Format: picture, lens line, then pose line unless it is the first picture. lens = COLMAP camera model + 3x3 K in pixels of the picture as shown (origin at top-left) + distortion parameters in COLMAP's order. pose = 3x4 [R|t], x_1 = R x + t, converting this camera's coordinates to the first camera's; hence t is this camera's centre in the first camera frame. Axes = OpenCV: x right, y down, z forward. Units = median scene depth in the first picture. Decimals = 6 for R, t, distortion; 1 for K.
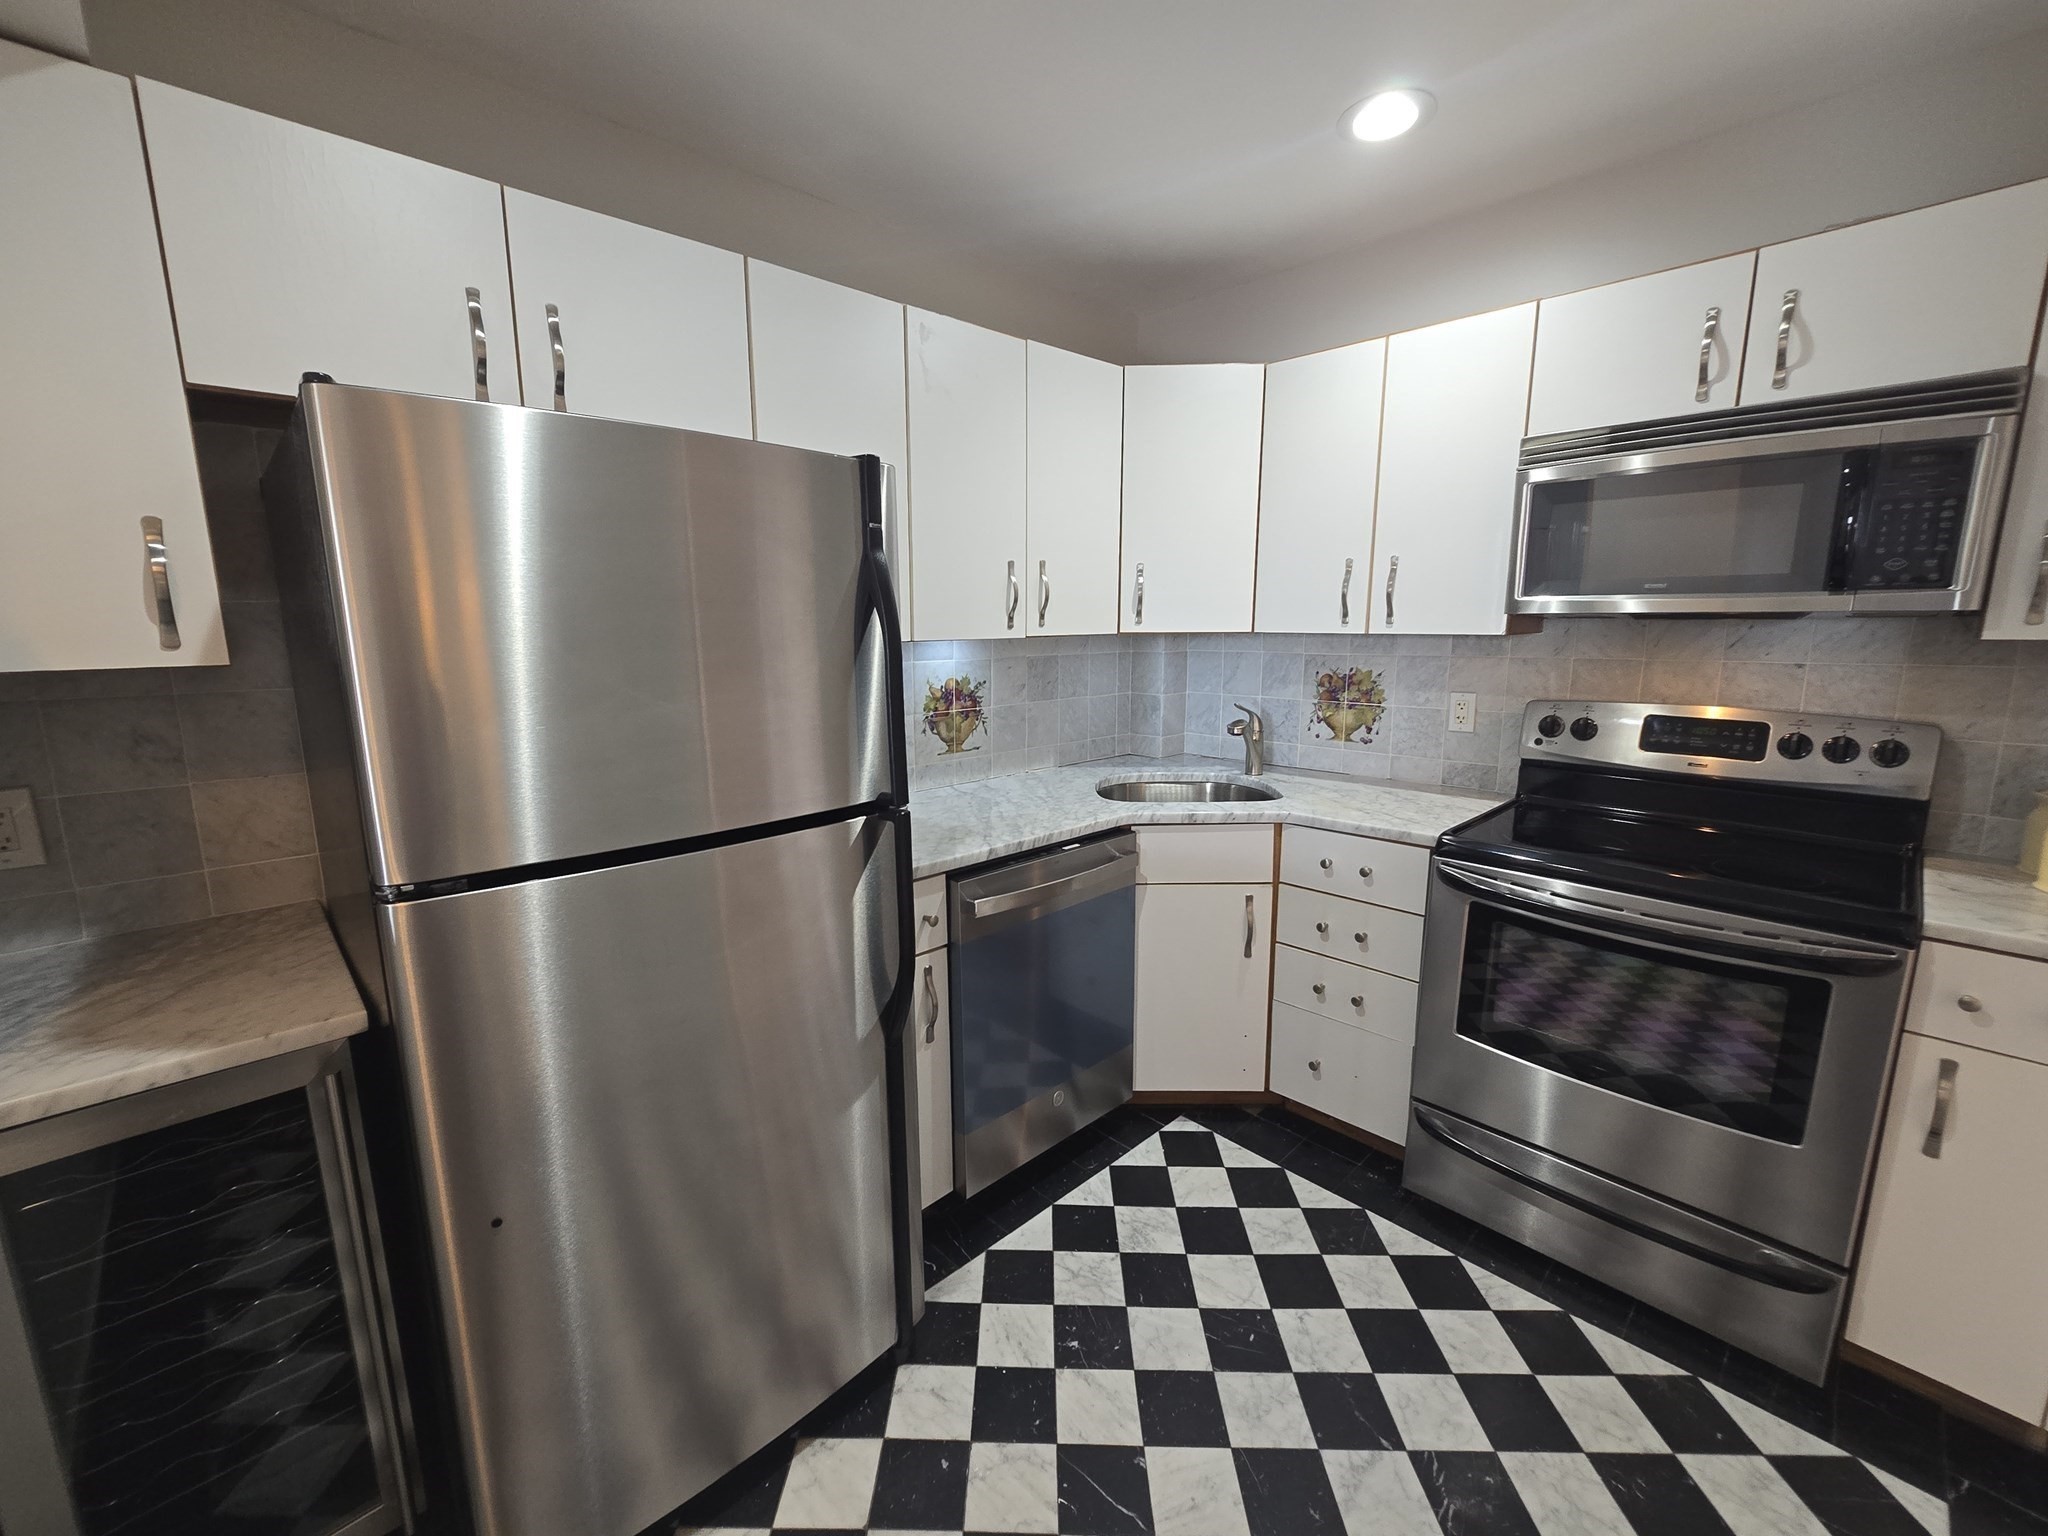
lens RADIAL K [[844.4, 0, 1012.9], [0, 844.4, 775.0], [0, 0, 1]] dist [-0.003560, -0.000154]
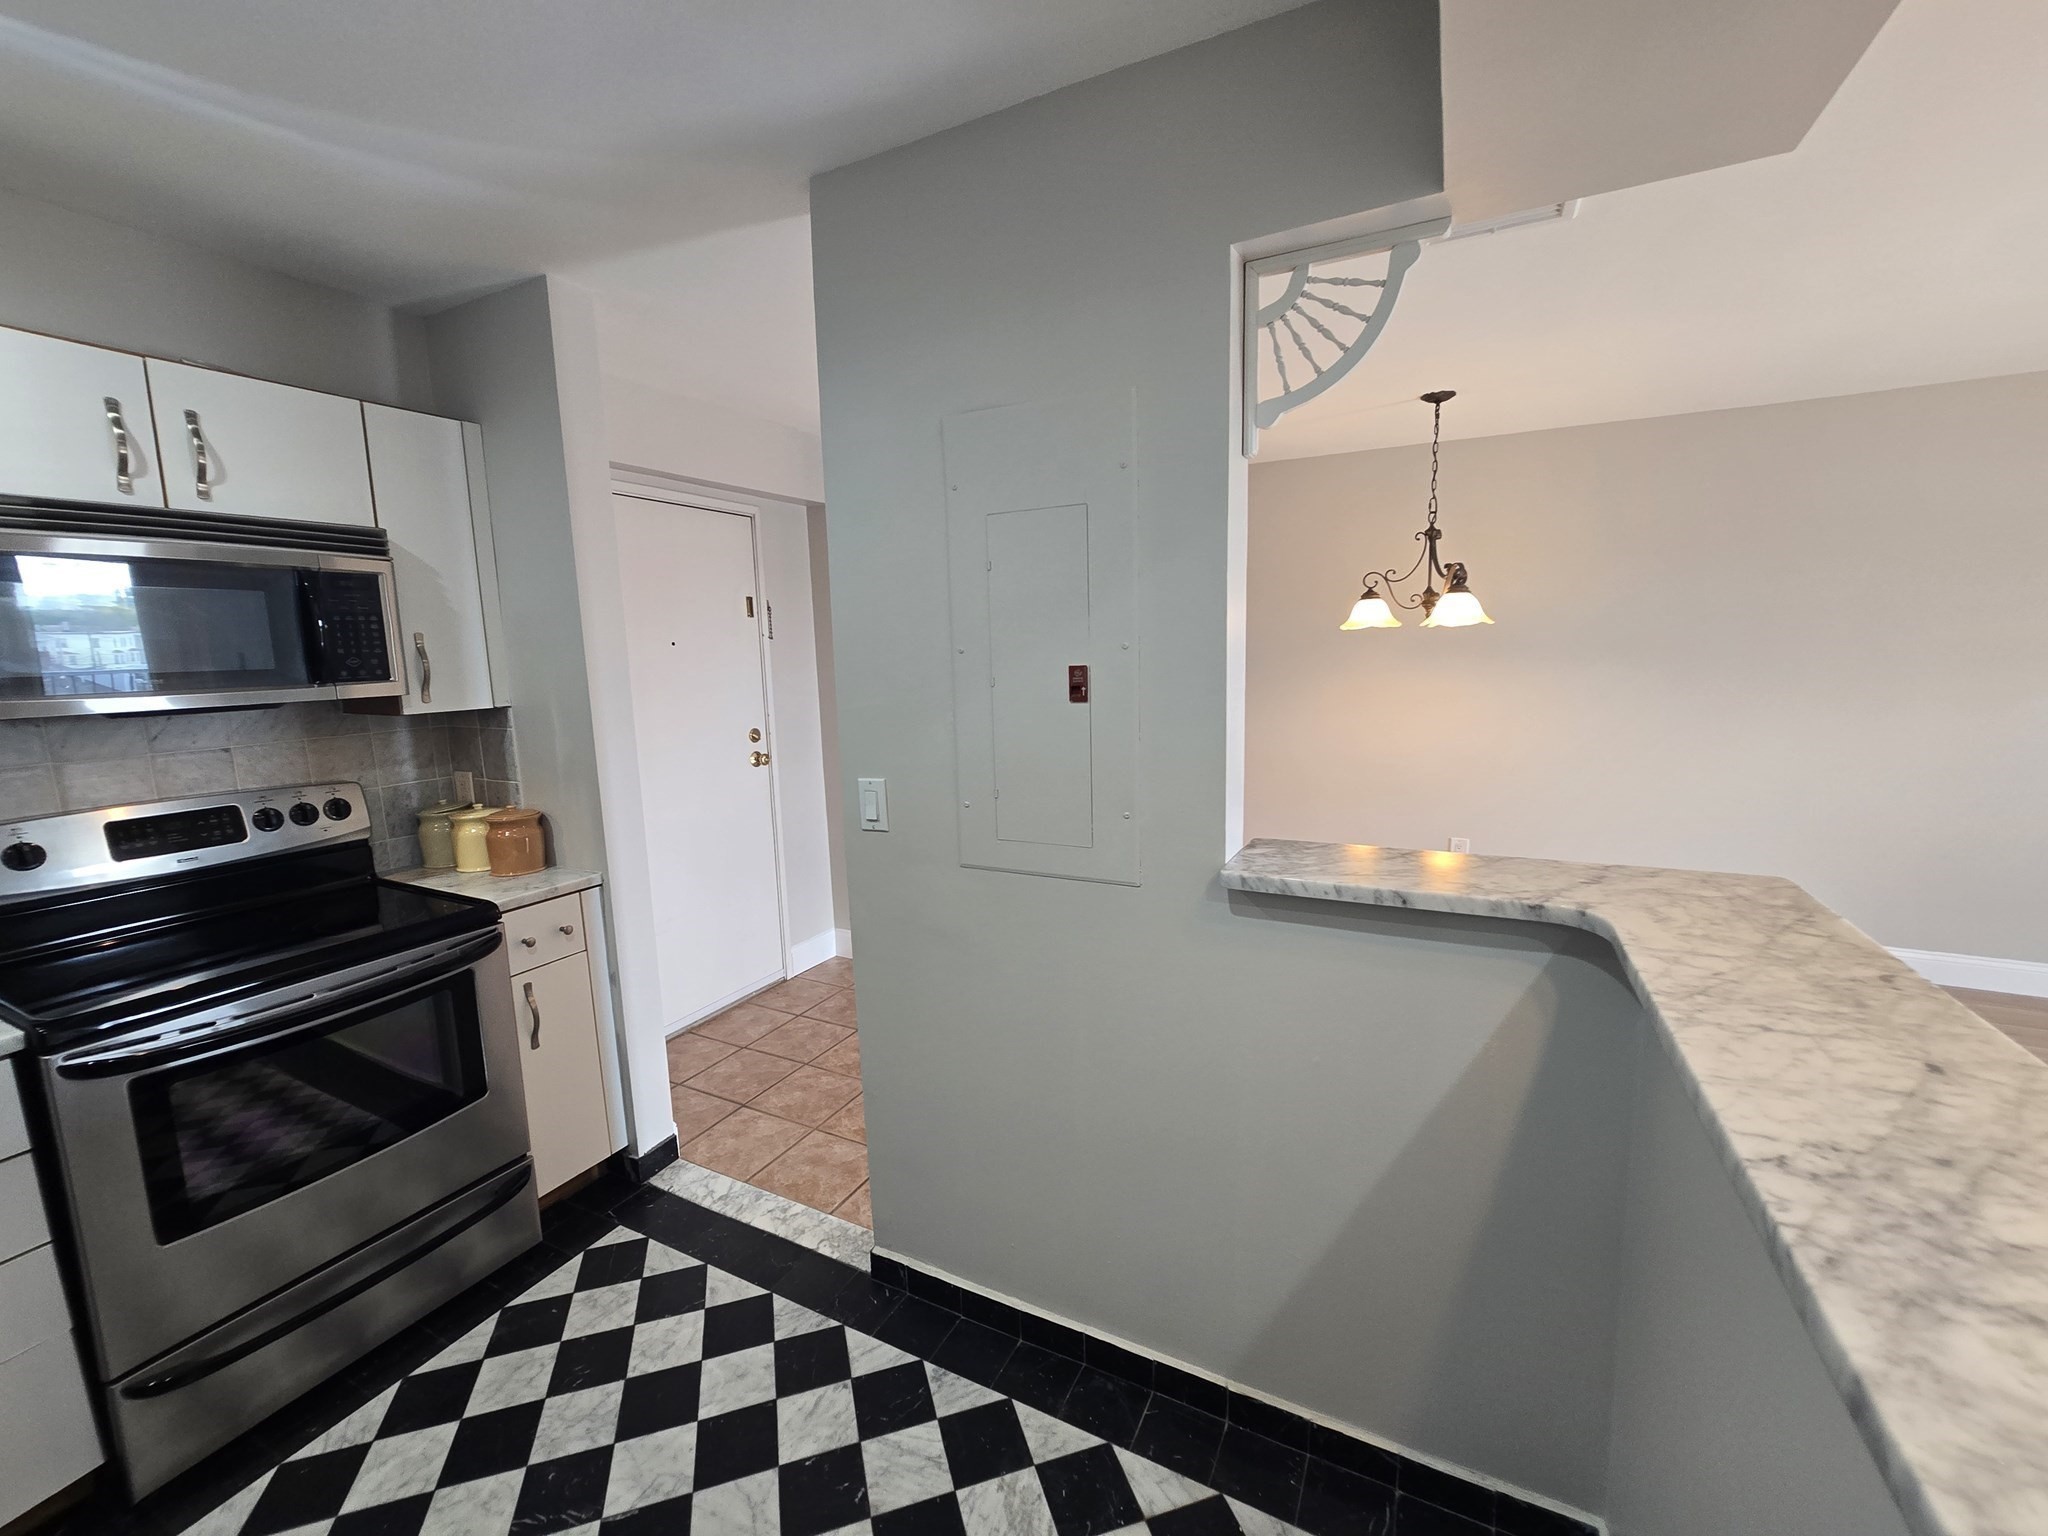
lens RADIAL K [[844.4, 0, 1012.9], [0, 844.4, 775.0], [0, 0, 1]] dist [-0.003560, -0.000154]
pose [[-0.323183, -0.128153, 0.937619, -0.375303], [0.201424, 0.958770, 0.200472, -0.102652], [-0.924652, 0.253648, -0.284045, 0.347765]]
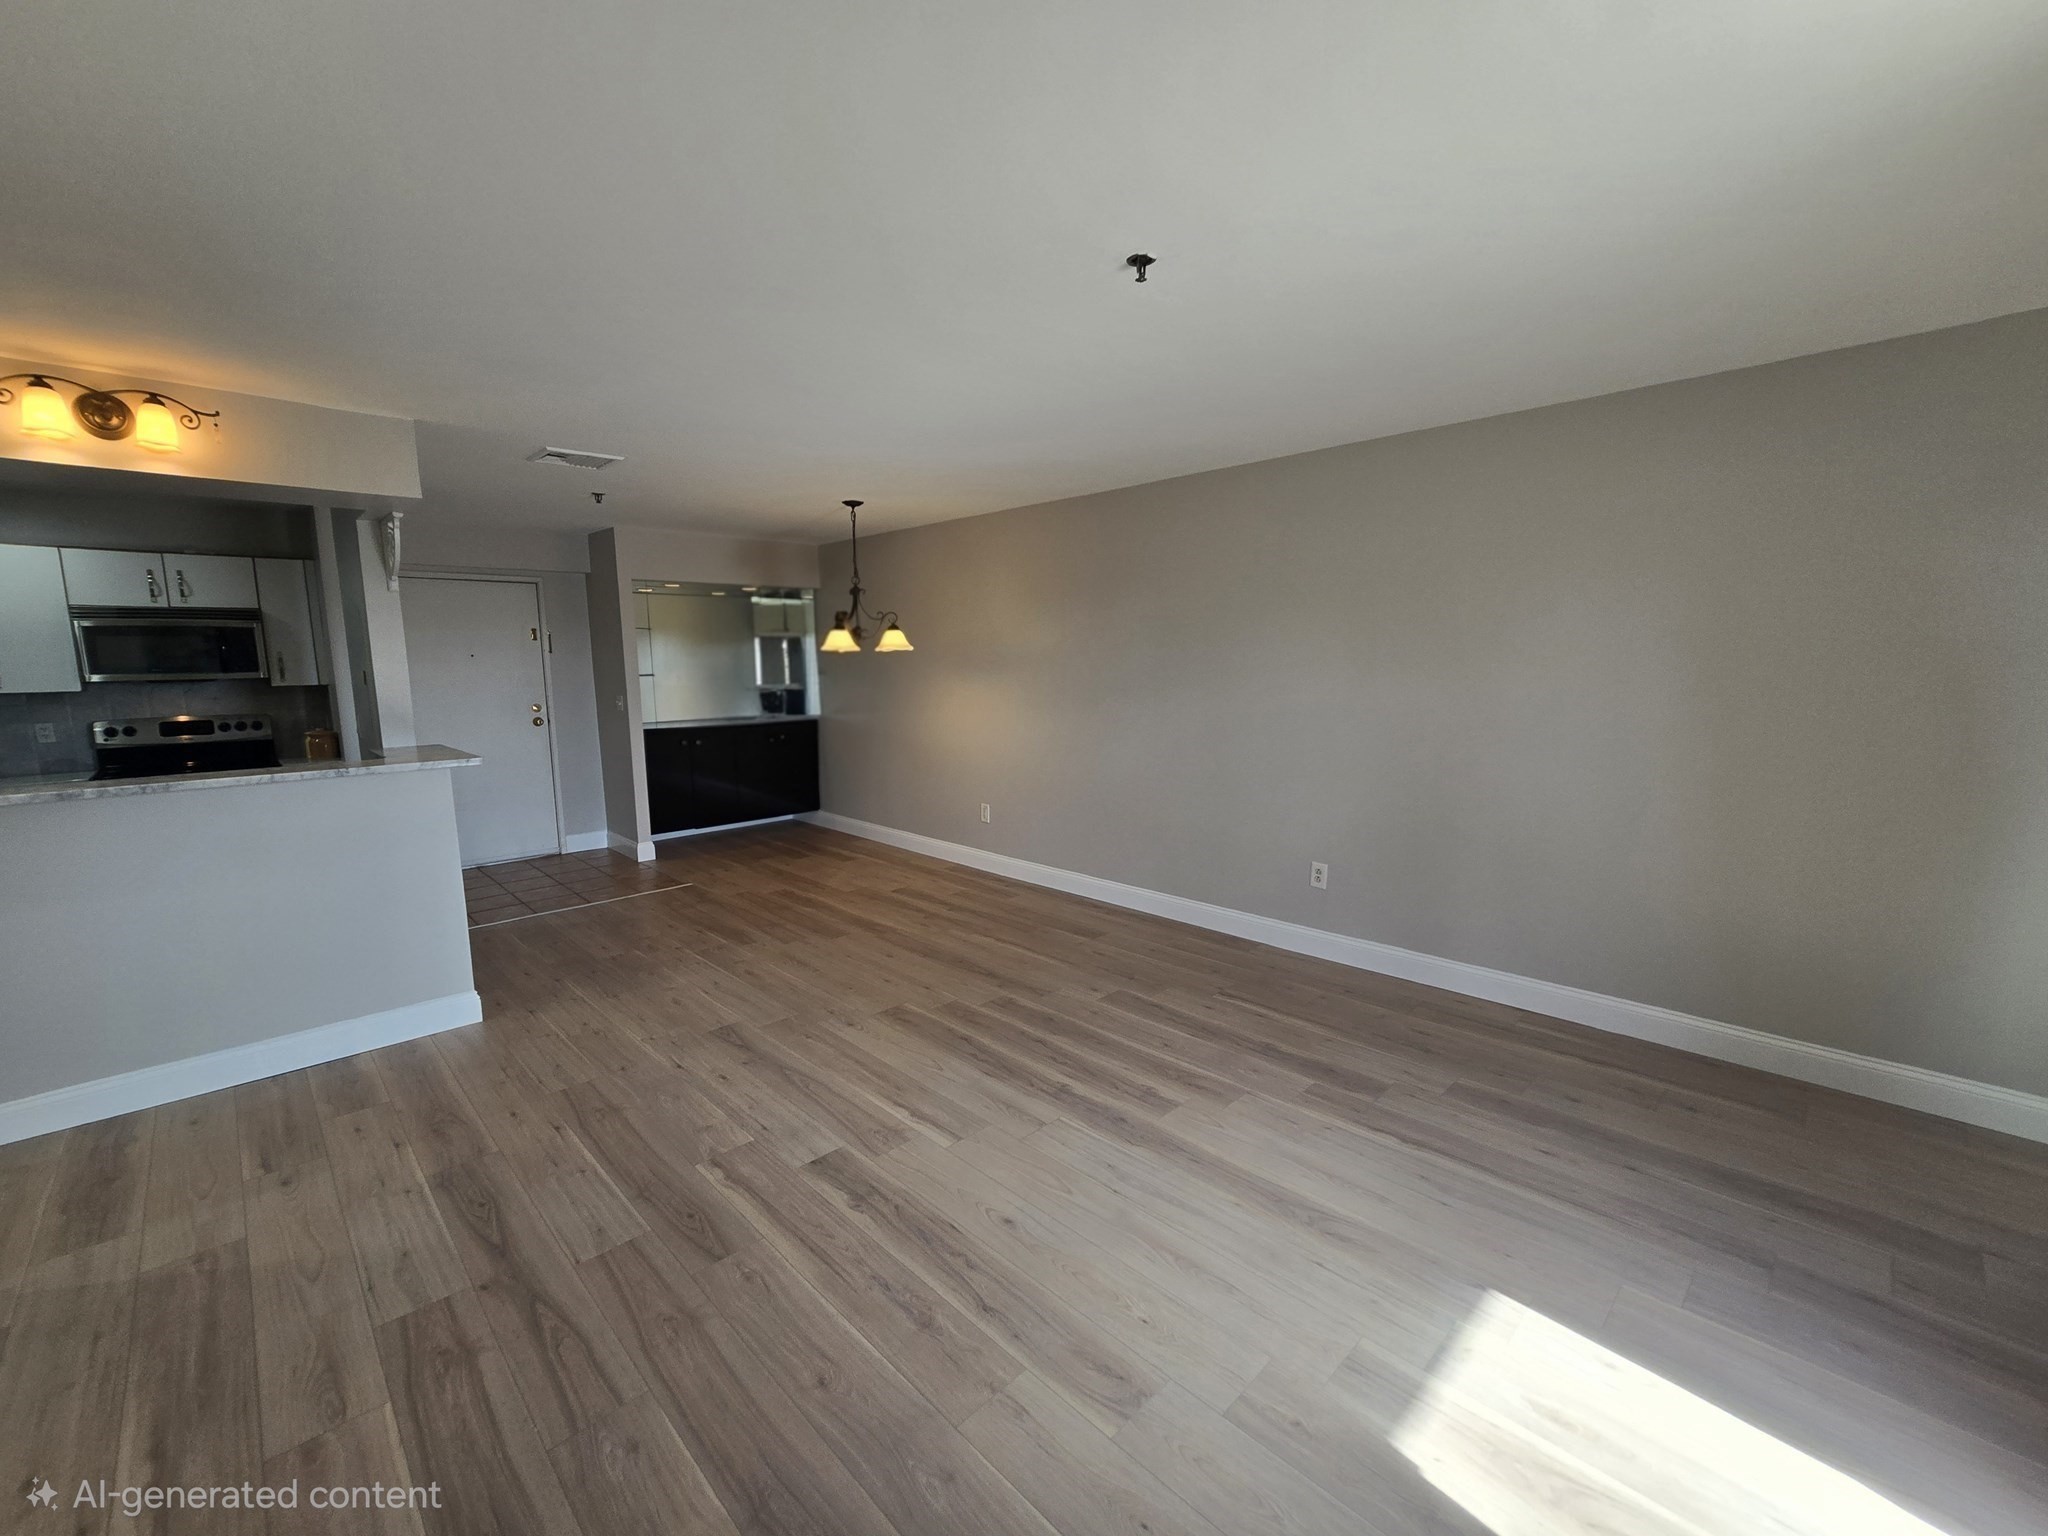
lens RADIAL K [[844.4, 0, 1012.9], [0, 844.4, 775.0], [0, 0, 1]] dist [-0.003560, -0.000154]
pose [[-0.001552, -0.132212, 0.991220, -1.600597], [0.195972, 0.971961, 0.129950, 0.233759], [-0.980608, 0.194453, 0.024402, -1.372738]]
